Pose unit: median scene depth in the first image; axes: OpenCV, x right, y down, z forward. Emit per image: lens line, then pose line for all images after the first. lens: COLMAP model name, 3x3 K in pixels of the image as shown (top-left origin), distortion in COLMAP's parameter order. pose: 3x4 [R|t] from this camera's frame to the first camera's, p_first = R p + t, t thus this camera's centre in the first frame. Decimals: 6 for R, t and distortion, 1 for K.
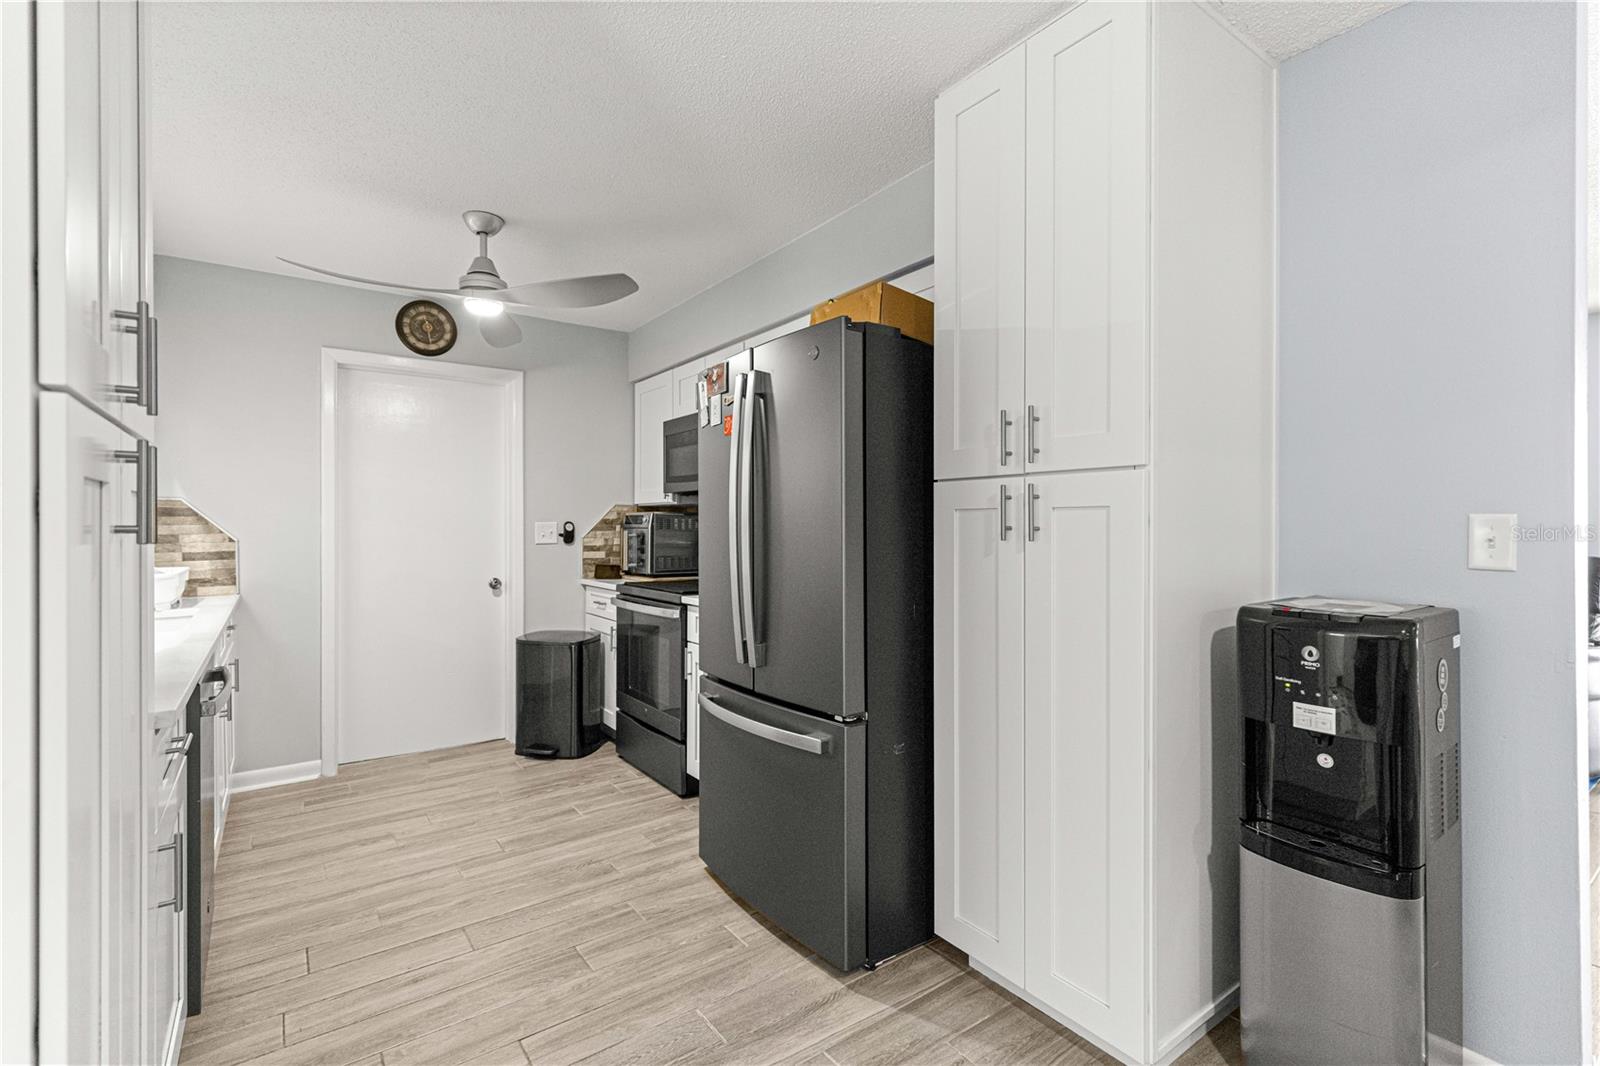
lens RADIAL K [[719.1, 0, 796.6], [0, 719.1, 524.0], [0, 0, 1]] dist [0.008910, -0.002258]
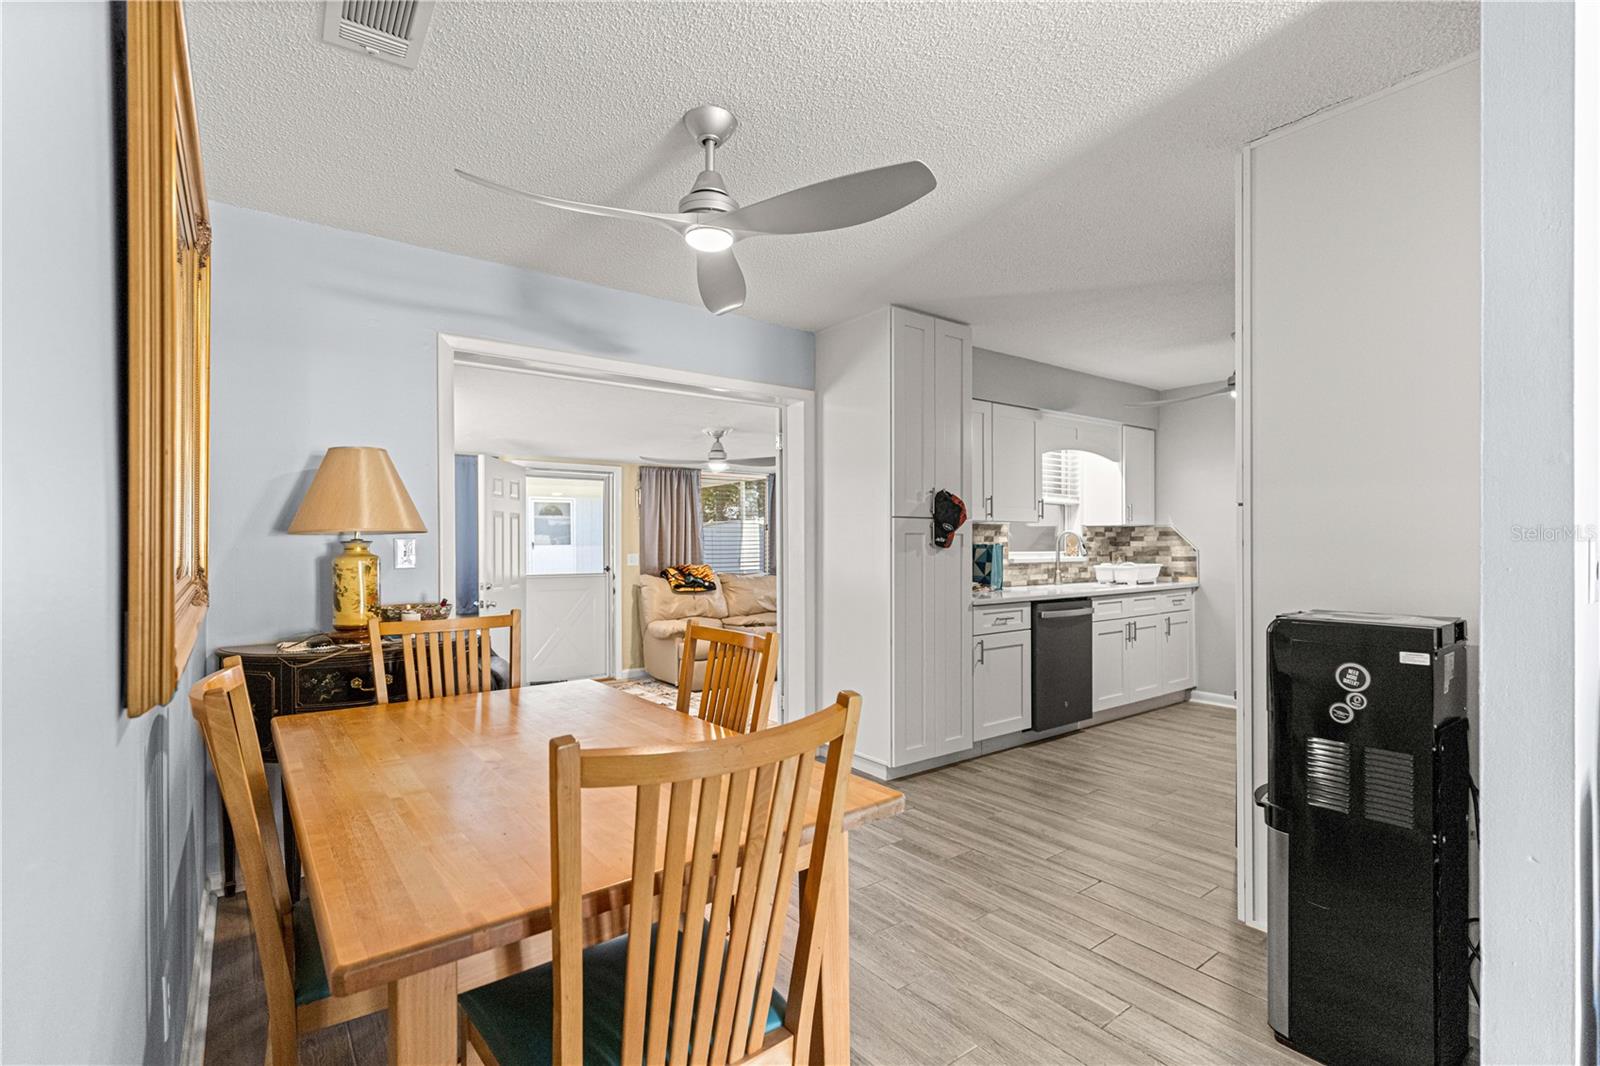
lens RADIAL K [[719.1, 0, 786.5], [0, 719.1, 541.1], [0, 0, 1]] dist [0.008910, -0.002258]
pose [[0.016008, 0.003688, -0.999865, 0.997561], [0.004035, 0.999985, 0.003754, -0.009217], [0.999864, -0.004094, 0.015993, 0.039145]]
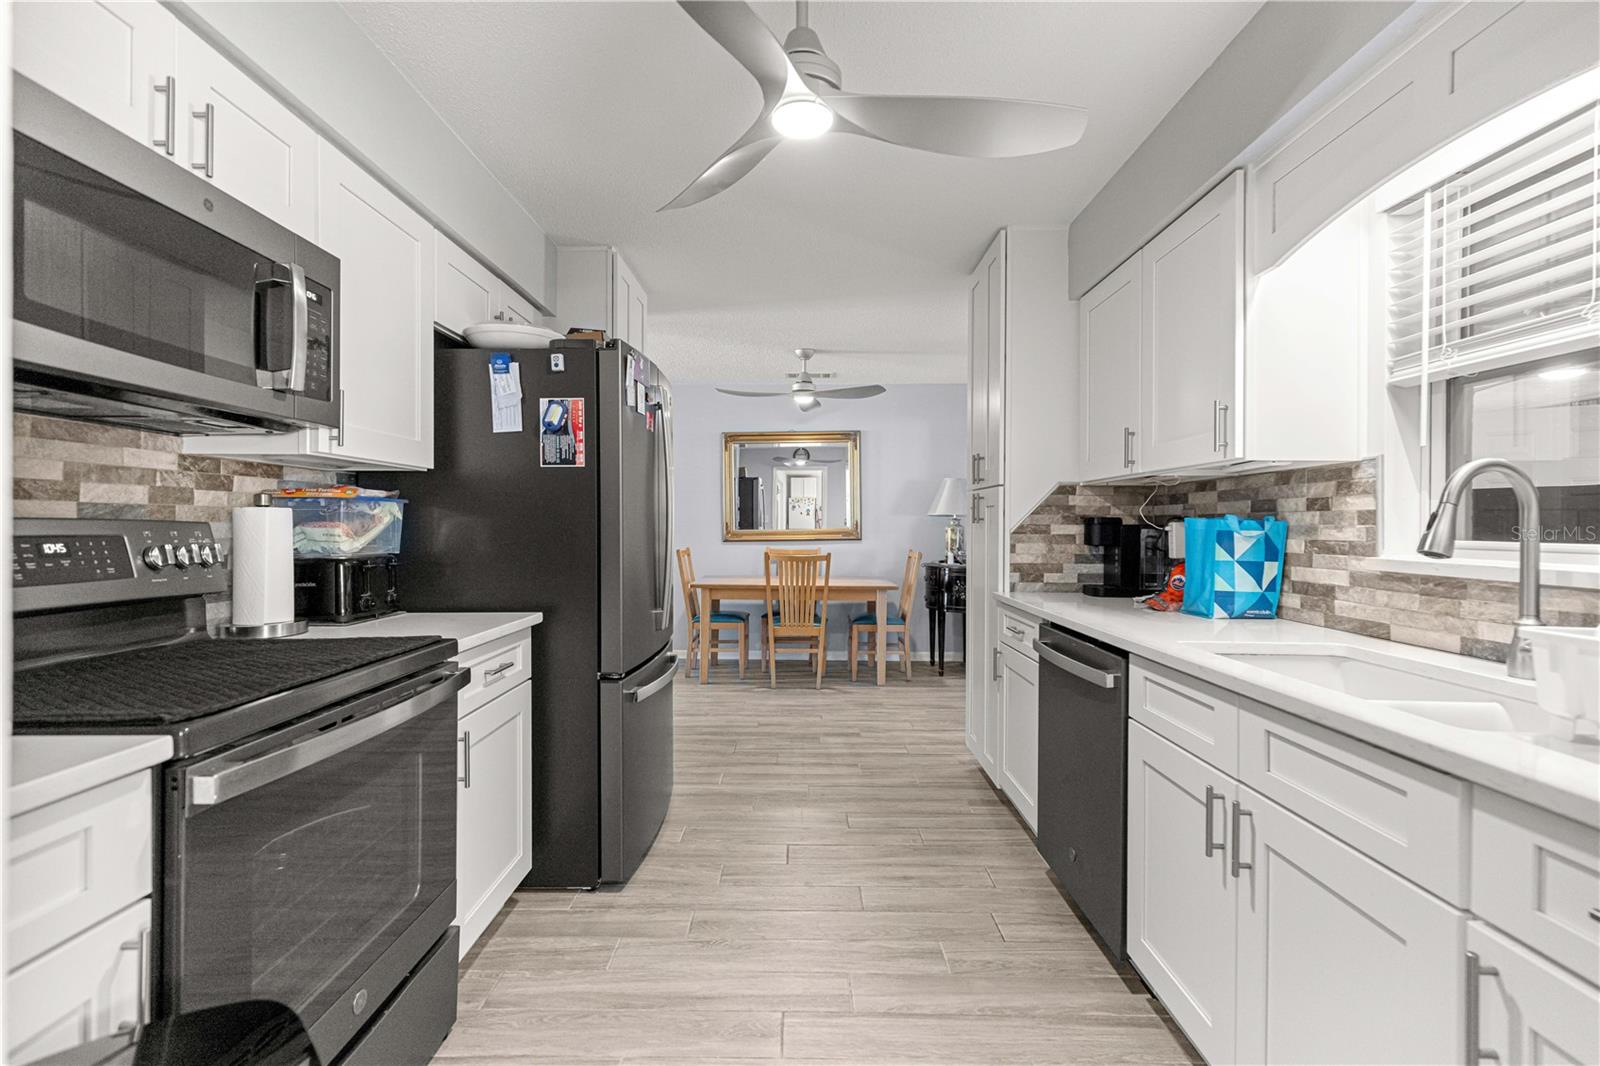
lens RADIAL K [[719.1, 0, 805.1], [0, 719.1, 528.7], [0, 0, 1]] dist [0.008910, -0.002258]
pose [[-0.813912, -0.004378, 0.580971, -0.742339], [-0.006248, 0.999980, -0.001217, 0.021902], [-0.580954, -0.004620, -0.813923, 1.419421]]
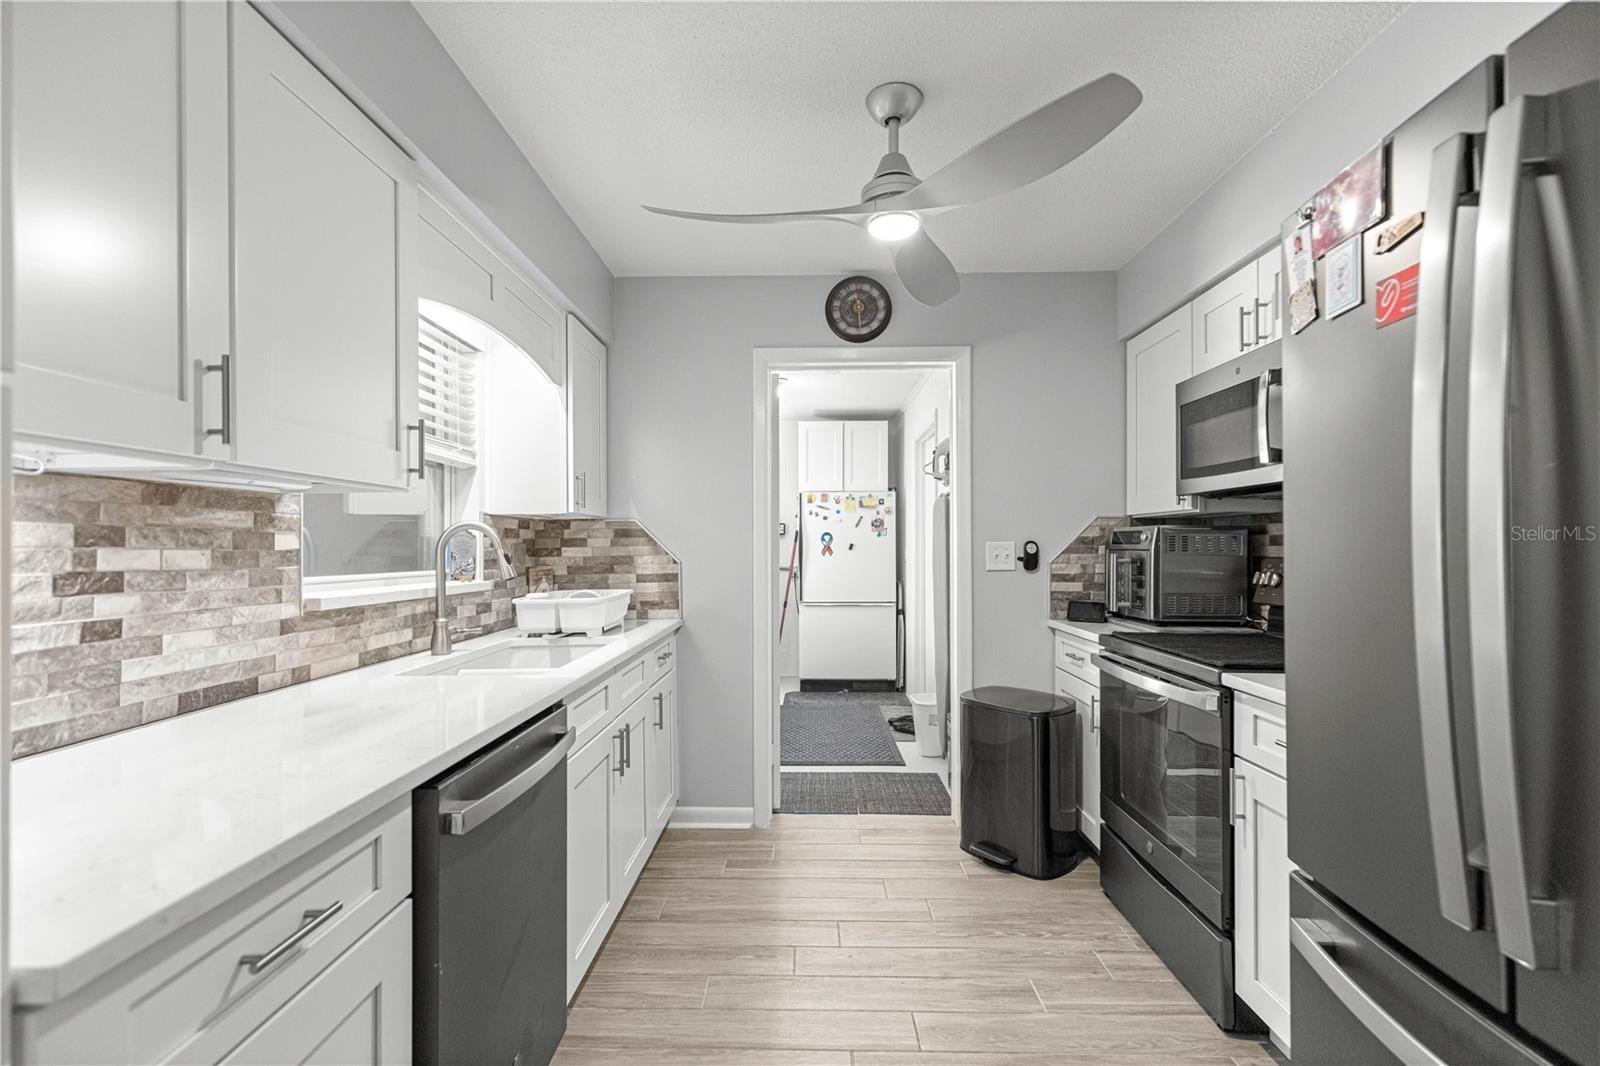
lens RADIAL K [[719.1, 0, 793.6], [0, 719.1, 542.3], [0, 0, 1]] dist [0.008910, -0.002258]
pose [[0.797412, -0.003497, -0.603426, -0.095819], [0.002659, 0.999994, -0.002282, -0.001098], [0.603430, 0.000215, 0.797416, 0.388219]]
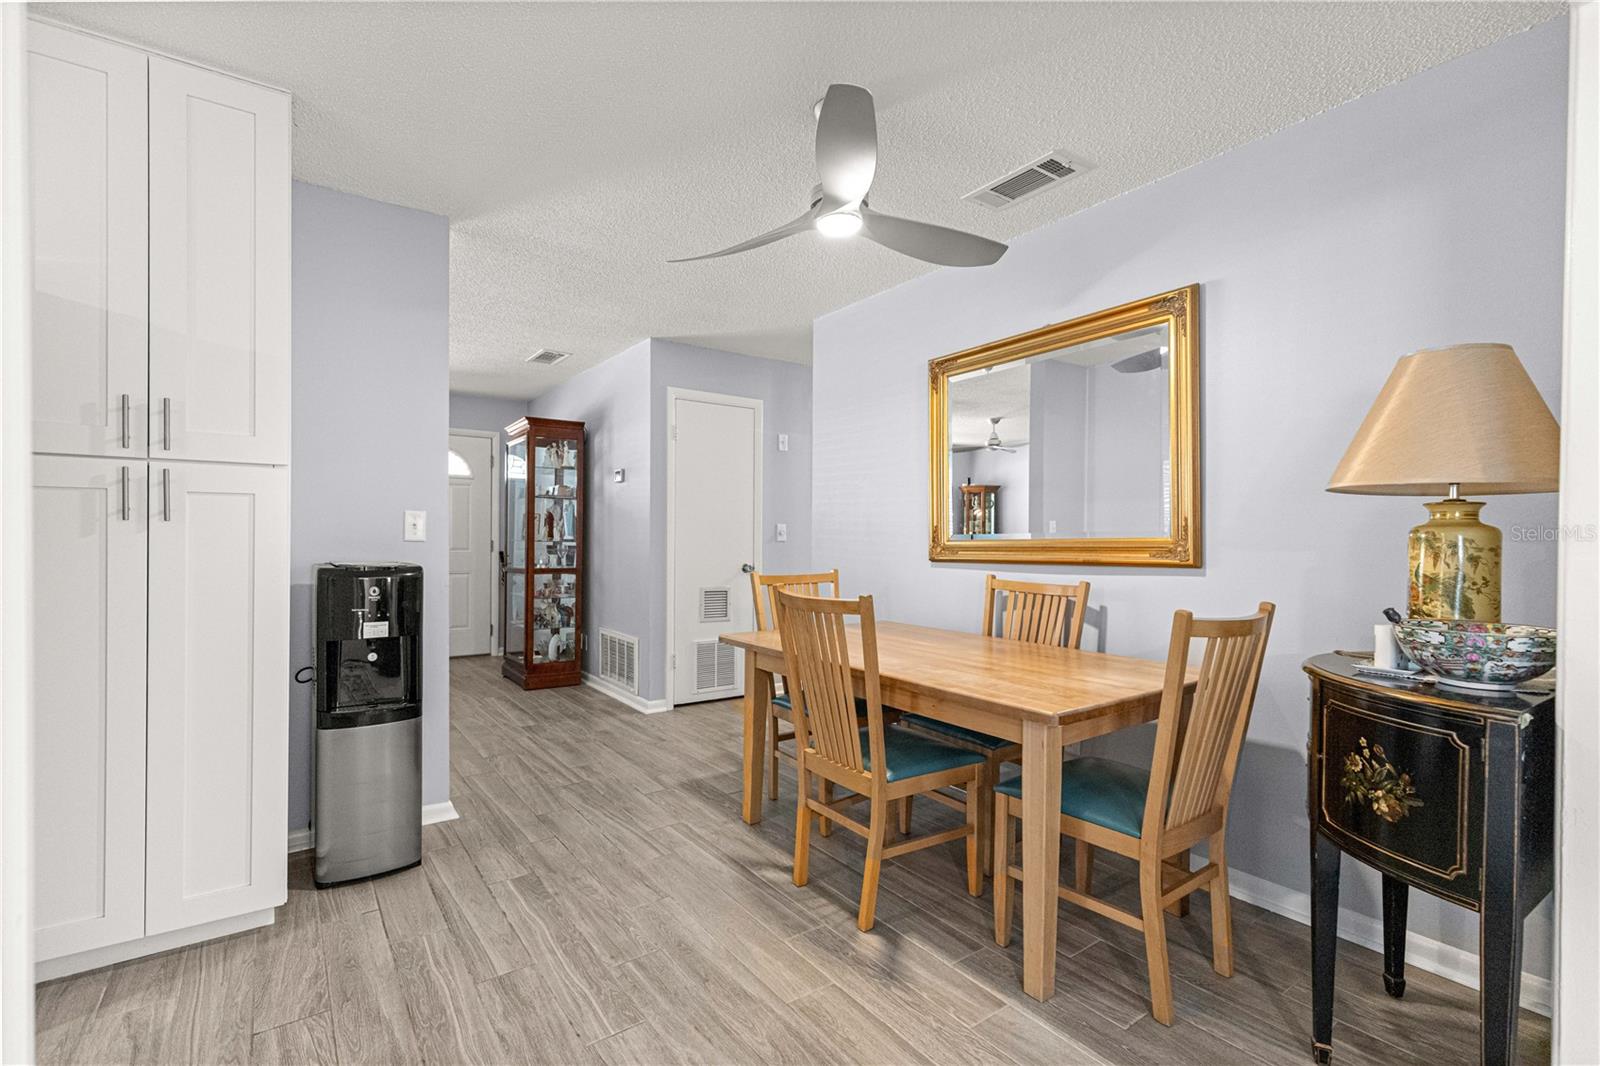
lens RADIAL K [[719.1, 0, 792.4], [0, 719.1, 537.8], [0, 0, 1]] dist [0.008910, -0.002258]
pose [[0.001345, -0.002225, 0.999997, -0.457653], [-0.010136, 0.999946, 0.002238, 0.022050], [-0.999948, -0.010139, 0.001322, 0.022585]]
